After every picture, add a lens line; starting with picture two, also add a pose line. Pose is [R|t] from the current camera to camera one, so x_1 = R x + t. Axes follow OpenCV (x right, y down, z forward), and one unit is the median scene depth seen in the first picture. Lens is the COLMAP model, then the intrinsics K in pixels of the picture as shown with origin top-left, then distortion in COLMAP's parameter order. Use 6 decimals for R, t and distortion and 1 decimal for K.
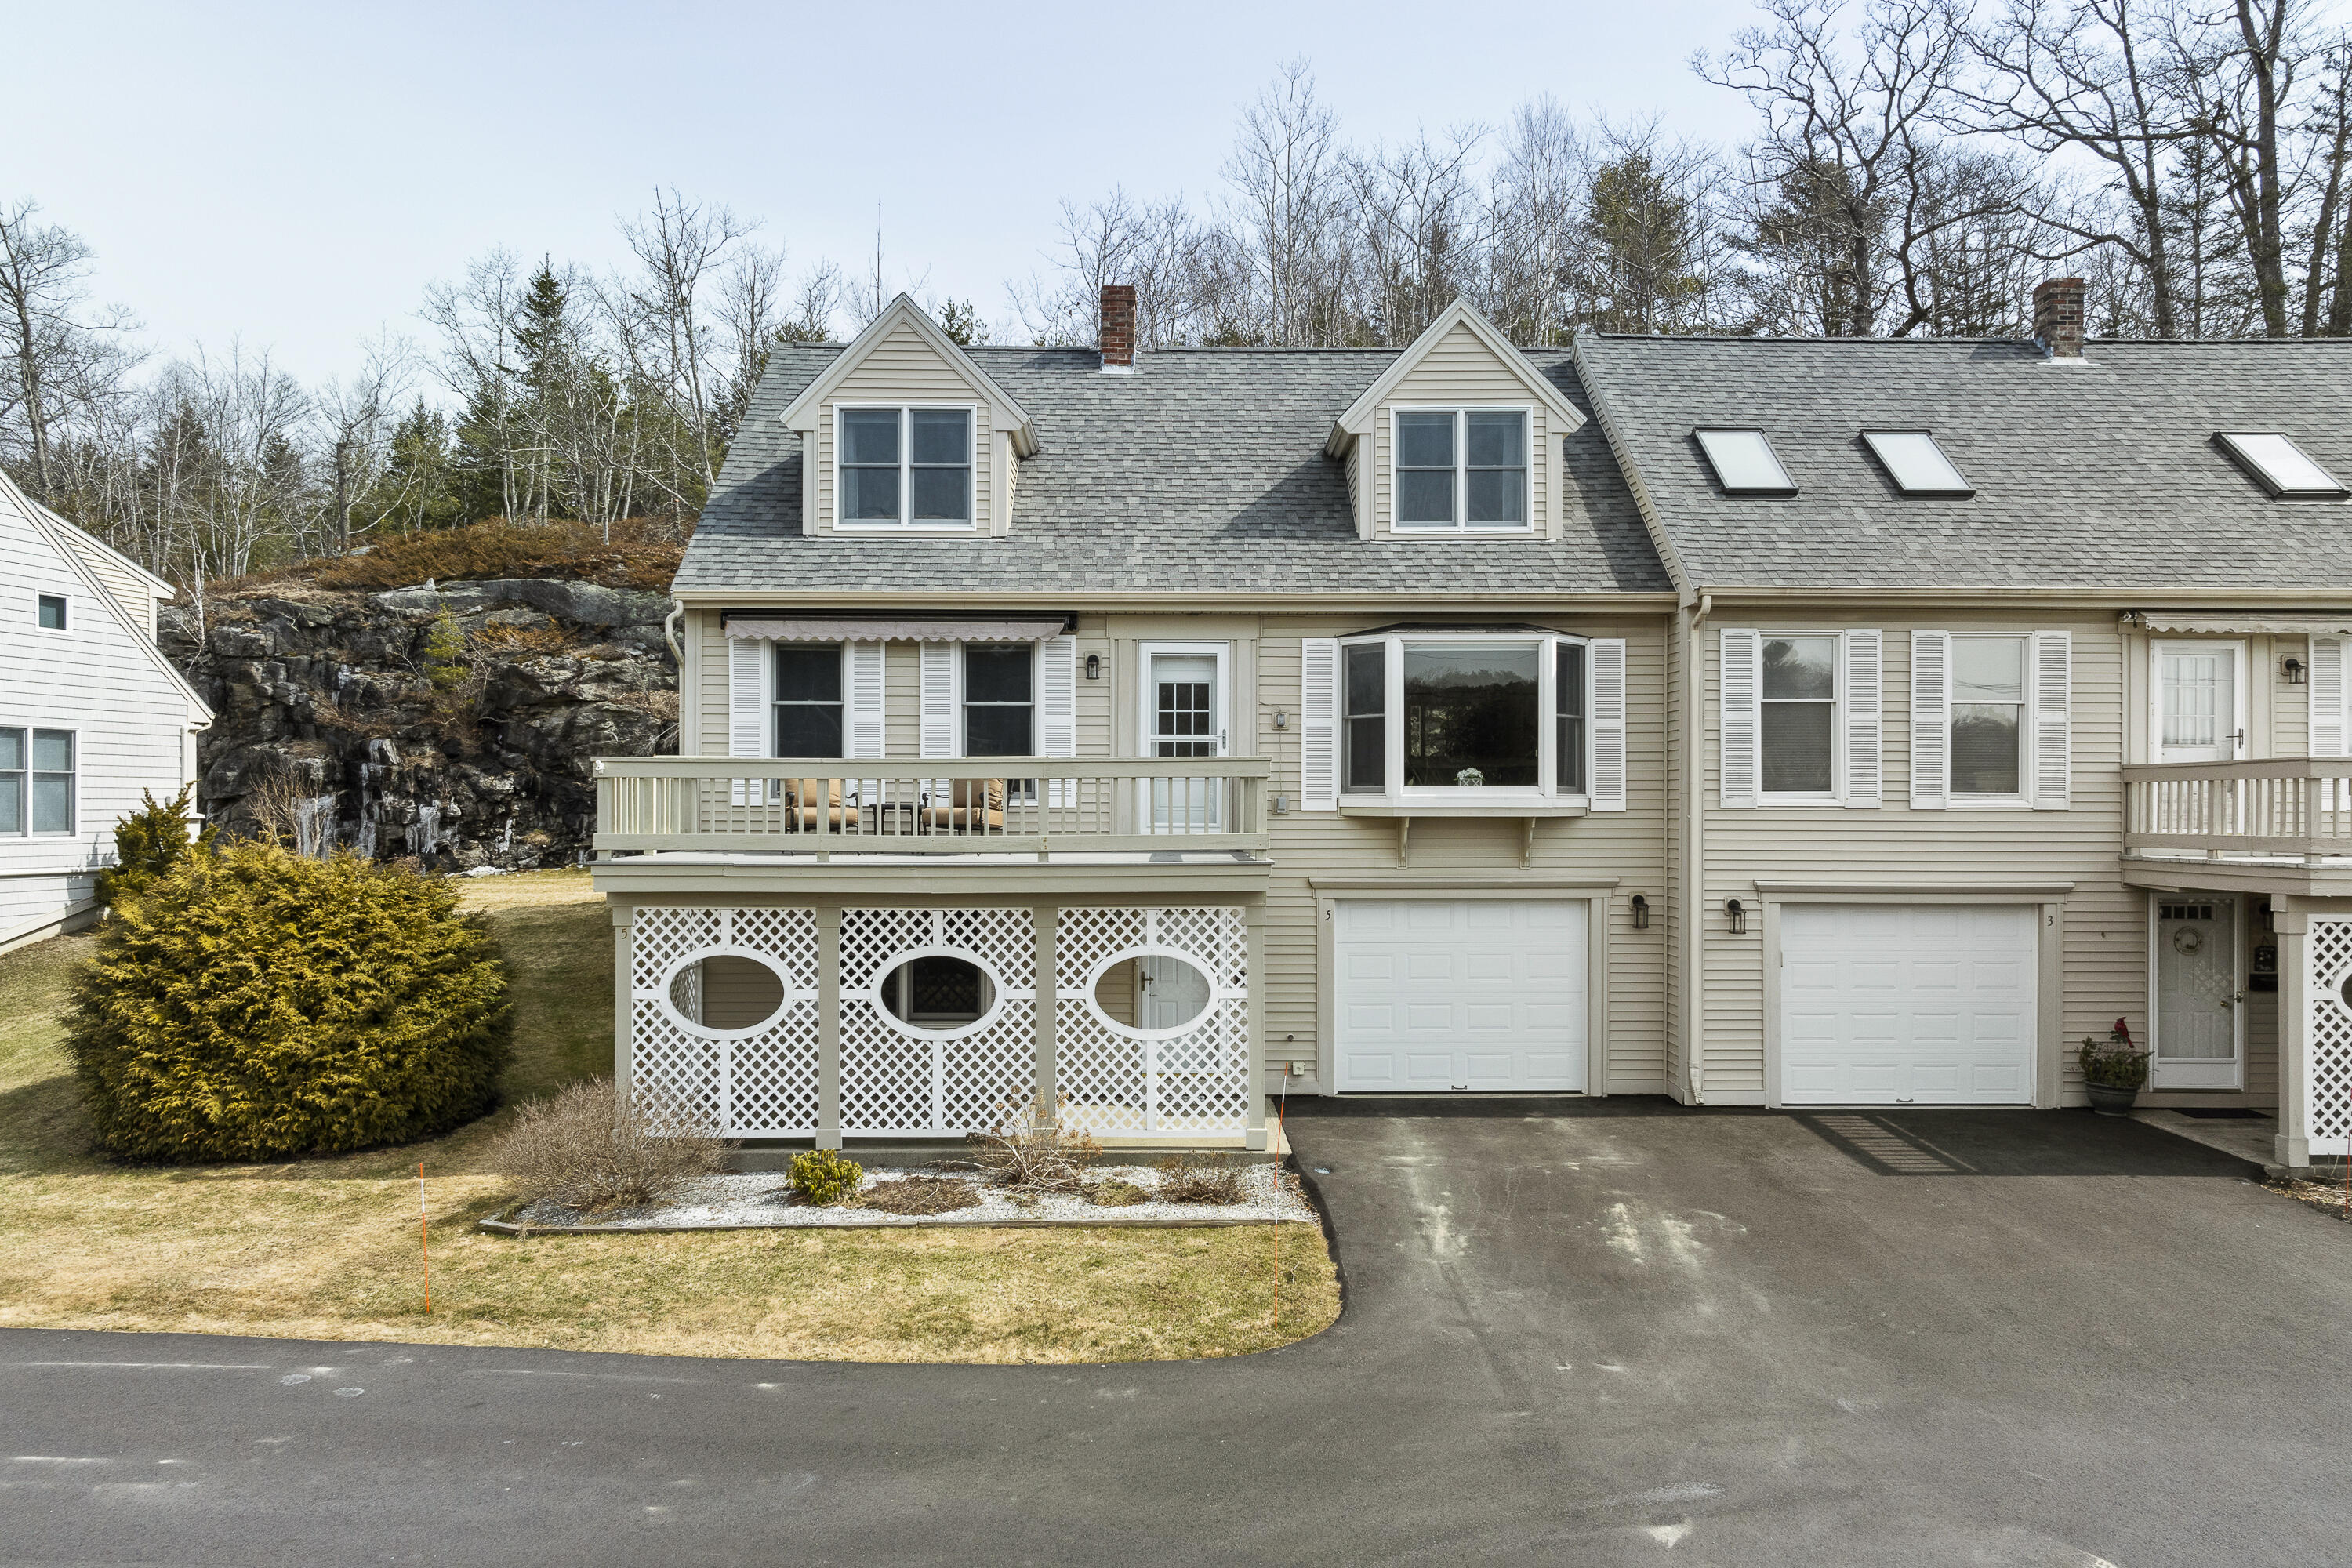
lens RADIAL K [[1615.7, 0, 1176.0], [0, 1615.7, 784.0], [0, 0, 1]] dist [0.002580, 0.000522]
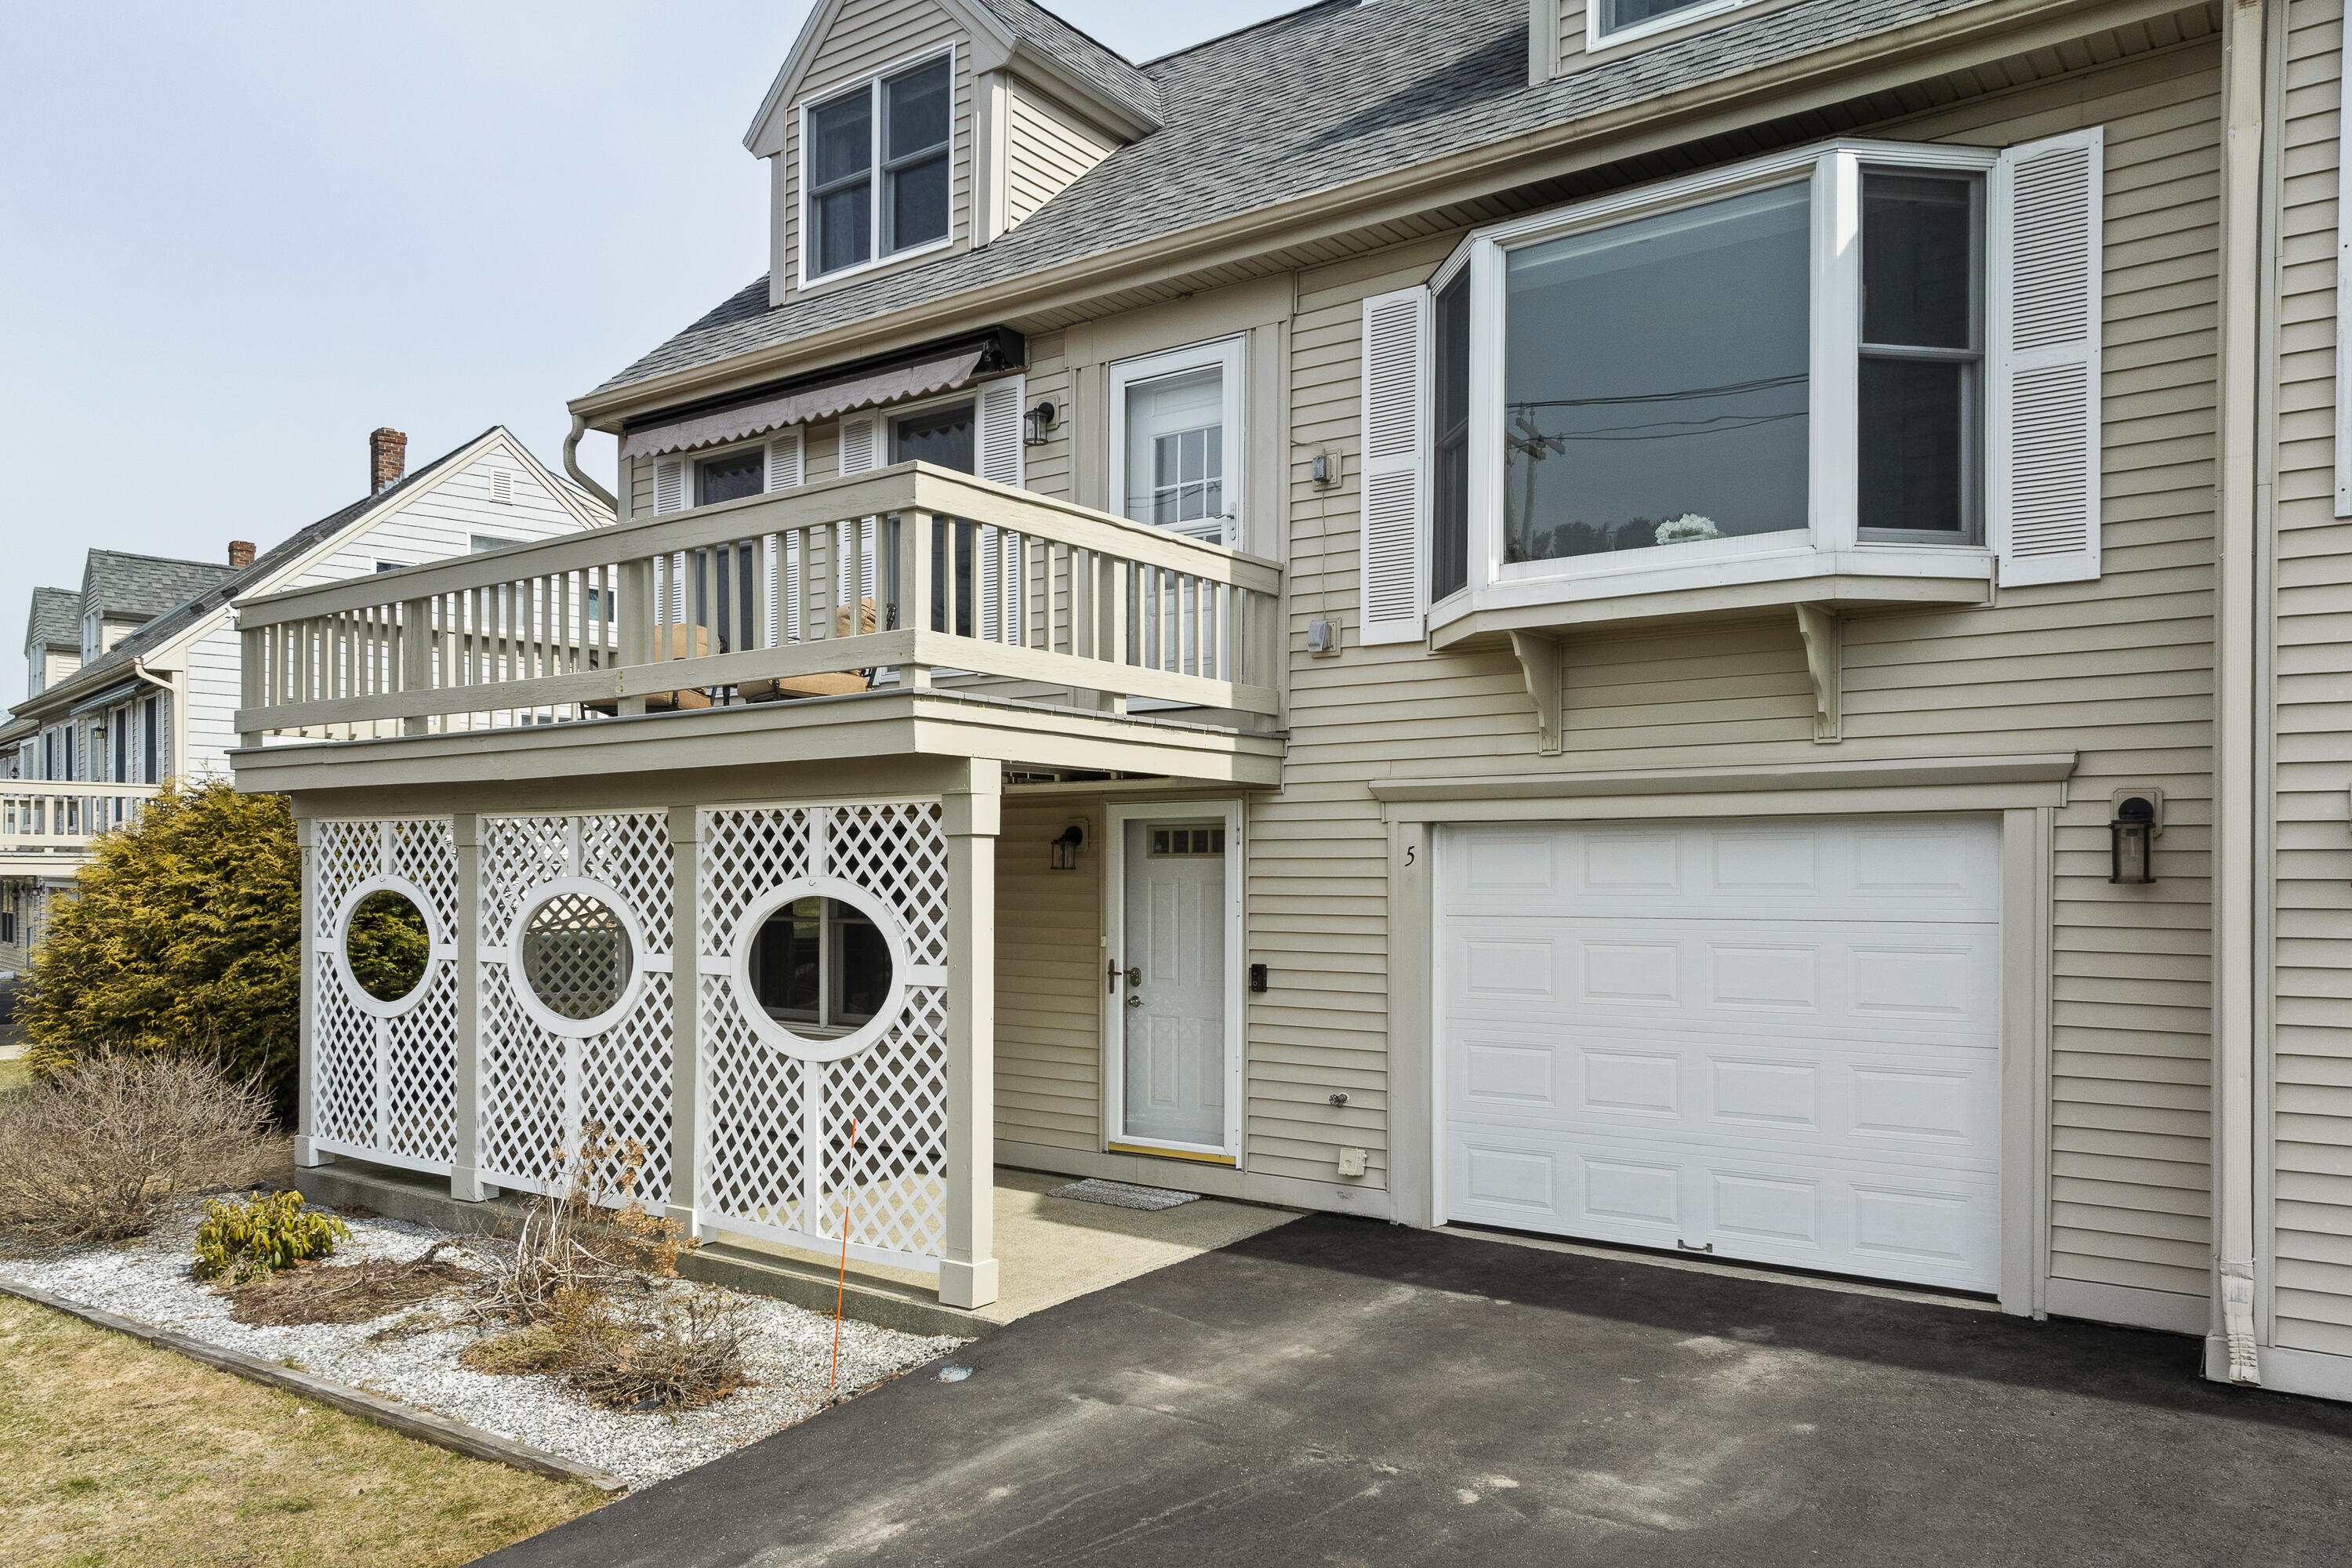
lens RADIAL K [[1673.6, 0, 1177.0], [0, 1673.6, 857.7], [0, 0, 1]] dist [0.014813, 0.003098]
pose [[0.799980, -0.004011, -0.600014, 0.348696], [0.006238, 0.999979, 0.001632, 0.082165], [0.599995, -0.005049, 0.799988, 0.563203]]
